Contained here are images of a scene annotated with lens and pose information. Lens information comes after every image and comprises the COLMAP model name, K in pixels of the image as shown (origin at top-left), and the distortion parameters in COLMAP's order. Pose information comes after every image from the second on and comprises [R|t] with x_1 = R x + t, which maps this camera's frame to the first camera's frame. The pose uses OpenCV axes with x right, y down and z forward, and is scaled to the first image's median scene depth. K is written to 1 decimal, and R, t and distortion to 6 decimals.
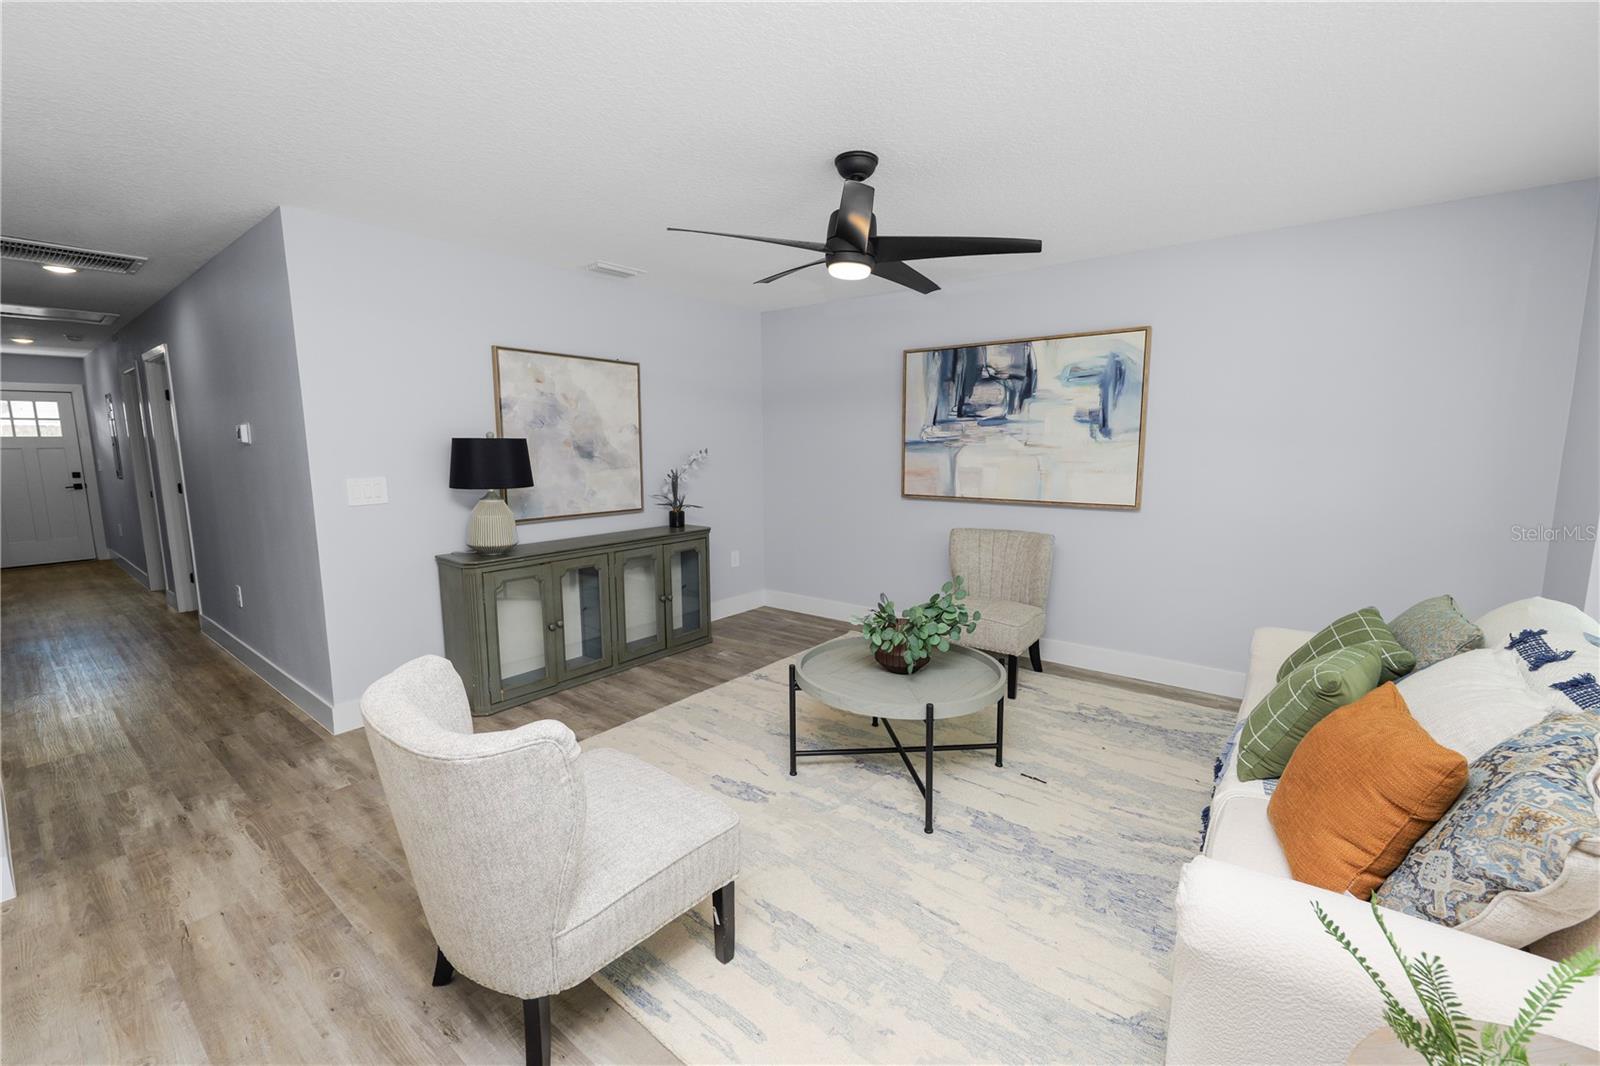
lens RADIAL K [[651.8, 0, 796.7], [0, 651.8, 533.5], [0, 0, 1]] dist [-0.013442, 0.001450]
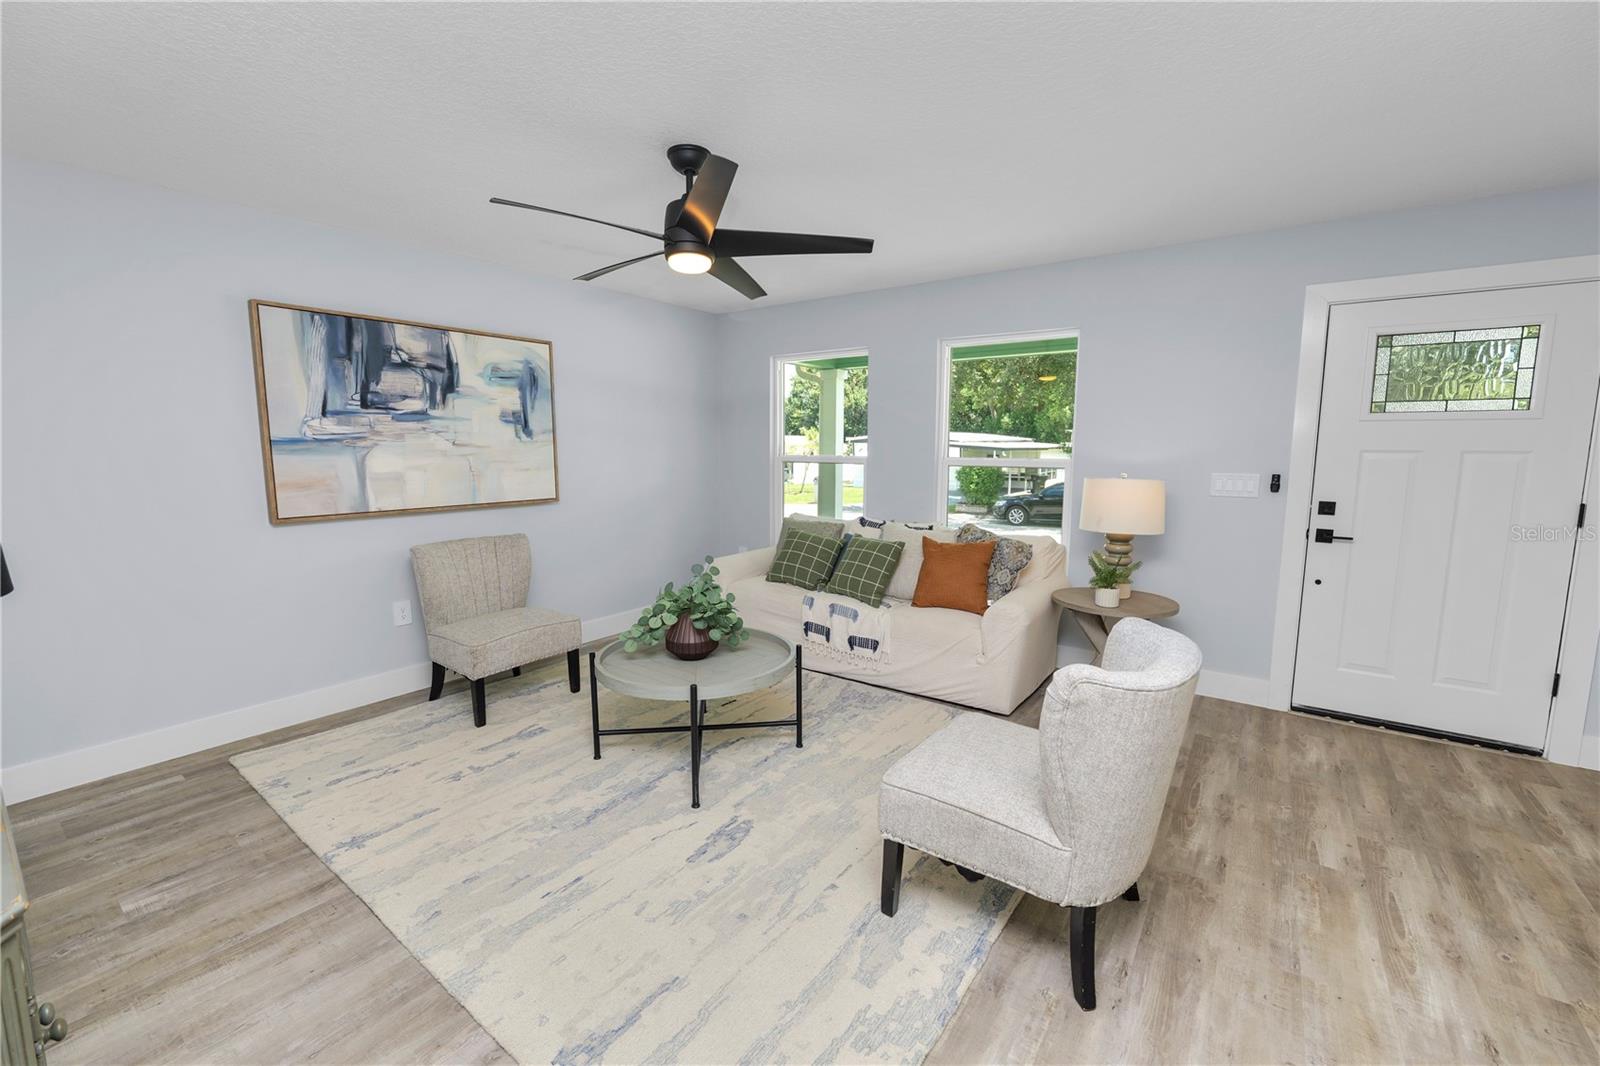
lens RADIAL K [[651.8, 0, 798.8], [0, 651.8, 524.9], [0, 0, 1]] dist [-0.013442, 0.001450]
pose [[-0.034740, -0.115705, 0.992676, -0.581327], [0.138185, 0.983179, 0.119434, -0.067516], [-0.989797, 0.141322, -0.018167, 0.558249]]
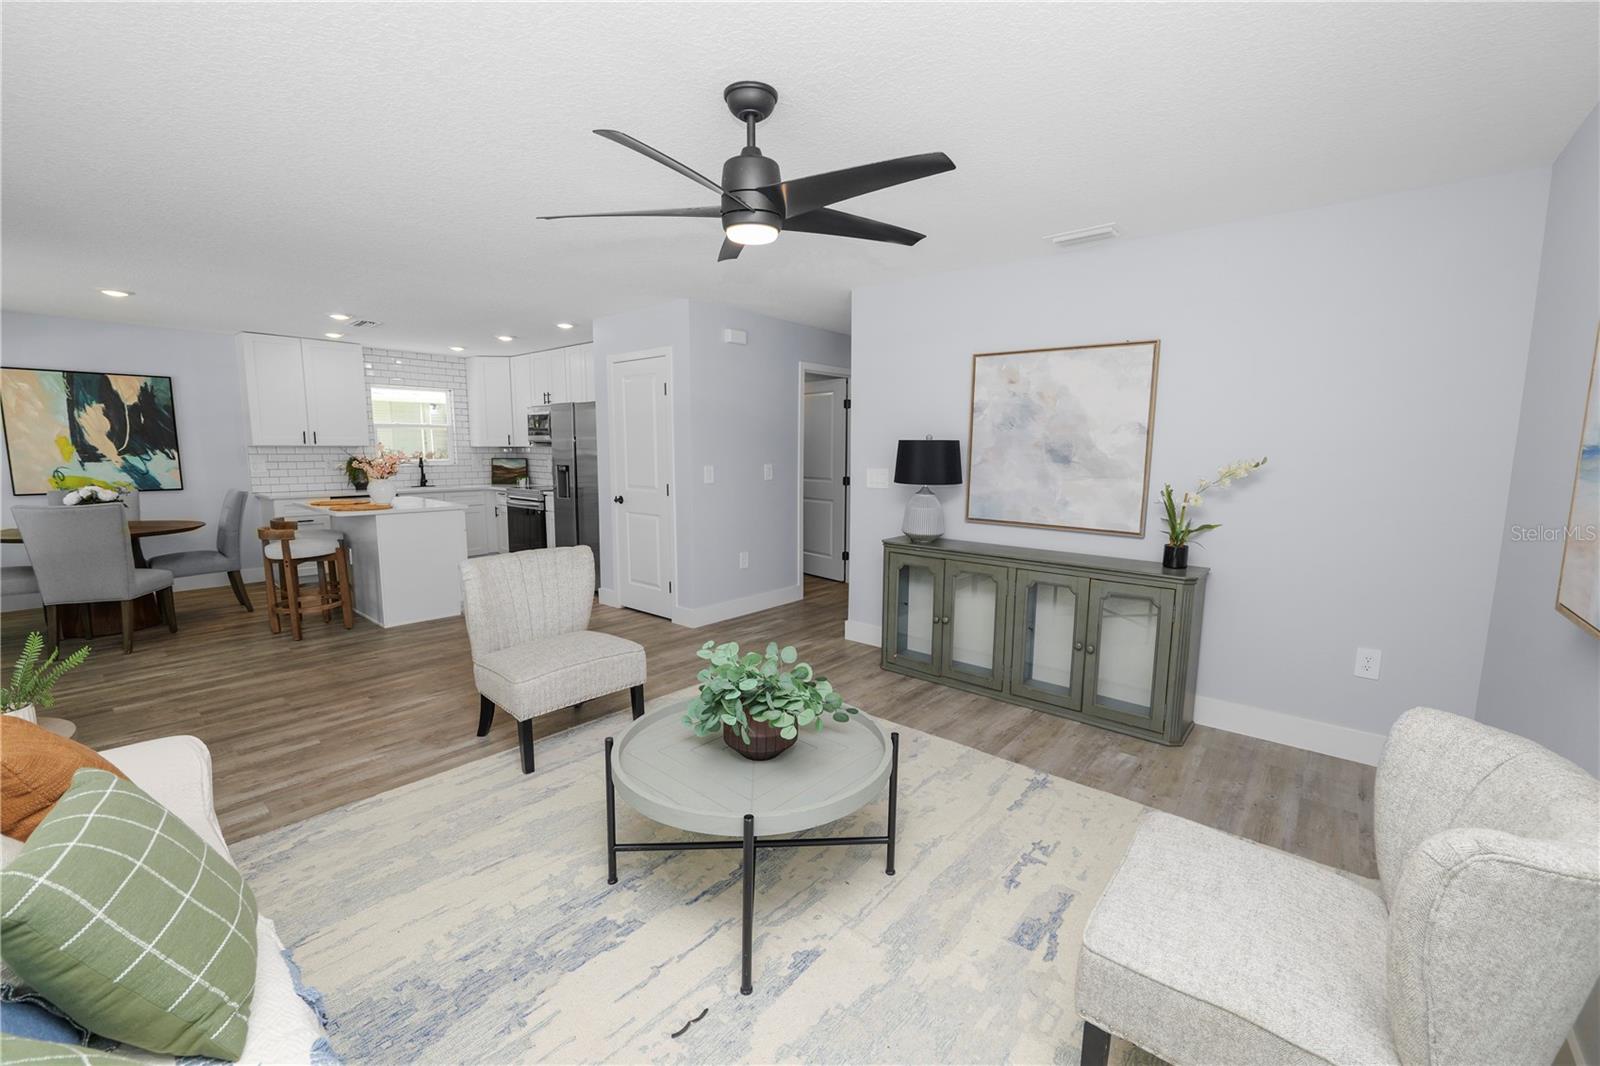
lens RADIAL K [[651.8, 0, 802.5], [0, 651.8, 531.8], [0, 0, 1]] dist [-0.013442, 0.001450]
pose [[-0.039211, 0.133502, -0.990273, 0.580986], [-0.145843, 0.979657, 0.137846, -0.096299], [0.988530, 0.149830, -0.018943, 0.695542]]
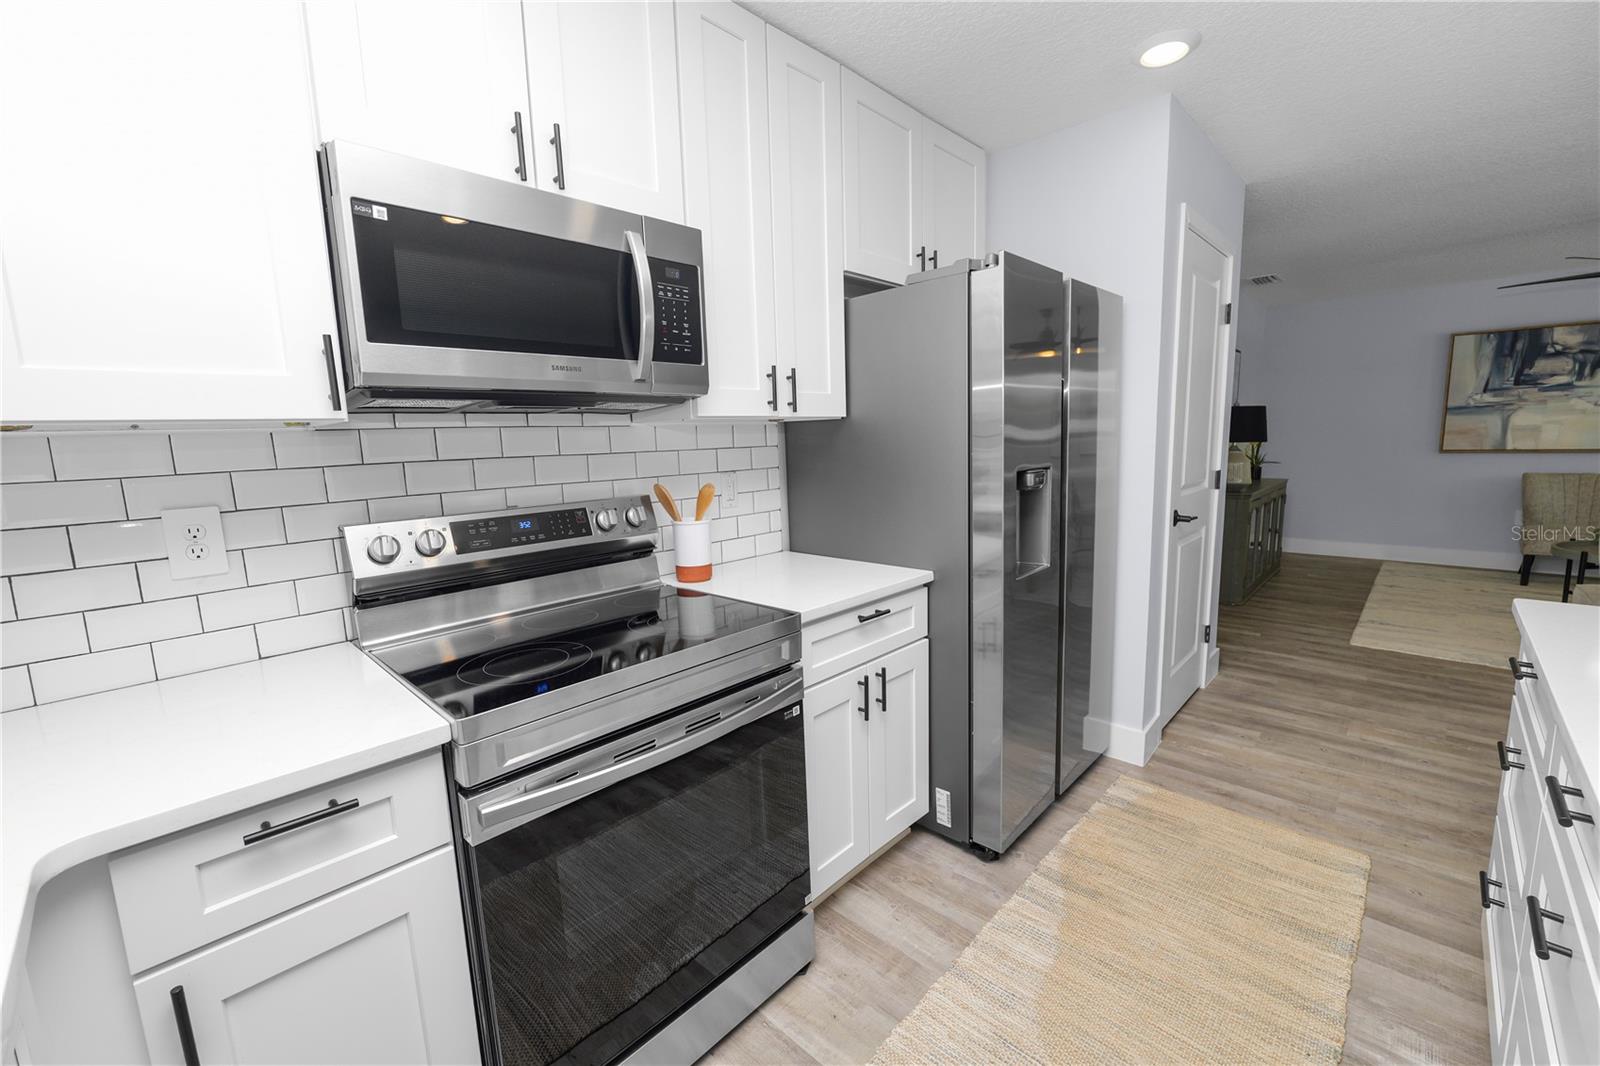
lens RADIAL K [[651.8, 0, 793.6], [0, 651.8, 533.0], [0, 0, 1]] dist [-0.013442, 0.001450]
pose [[0.993778, -0.010646, -0.110868, -1.065987], [0.011568, 0.999904, 0.007680, 0.085474], [0.110775, -0.008915, 0.993805, -0.411936]]
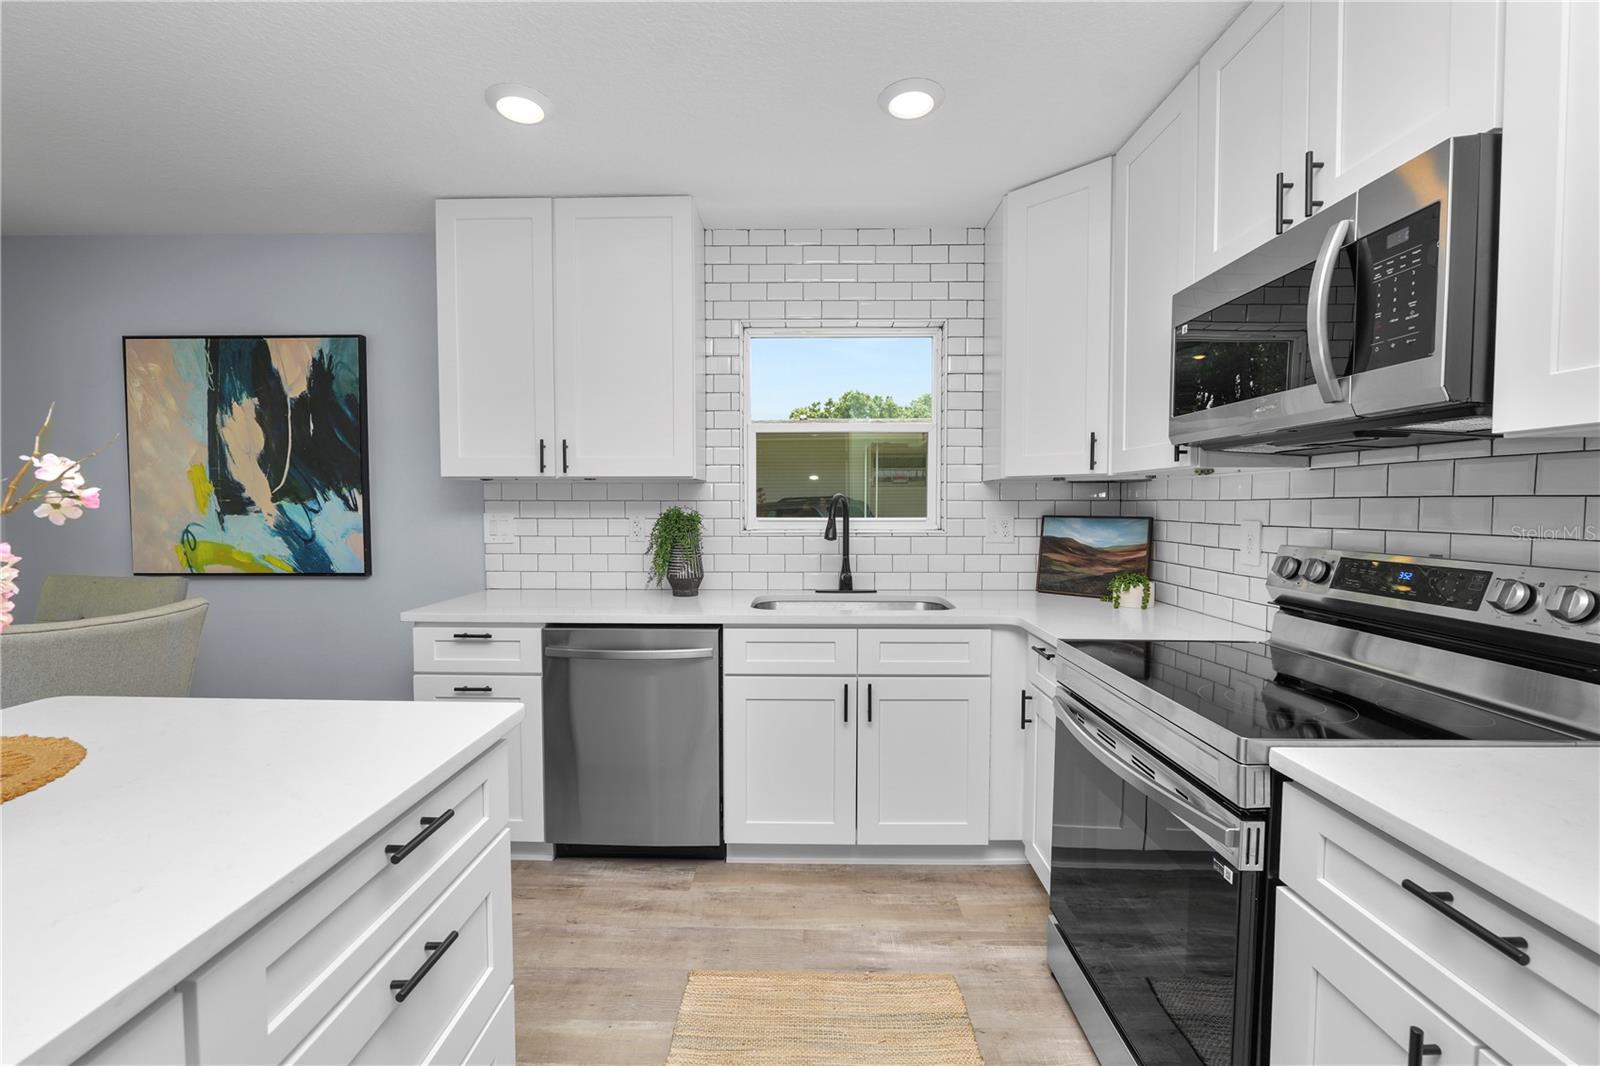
lens RADIAL K [[651.8, 0, 797.0], [0, 651.8, 530.6], [0, 0, 1]] dist [-0.013442, 0.001450]
pose [[-0.798363, 0.029329, -0.601461, -0.821916], [-0.080576, 0.984628, 0.154967, 0.031762], [0.596761, 0.172184, -0.783728, 0.039147]]
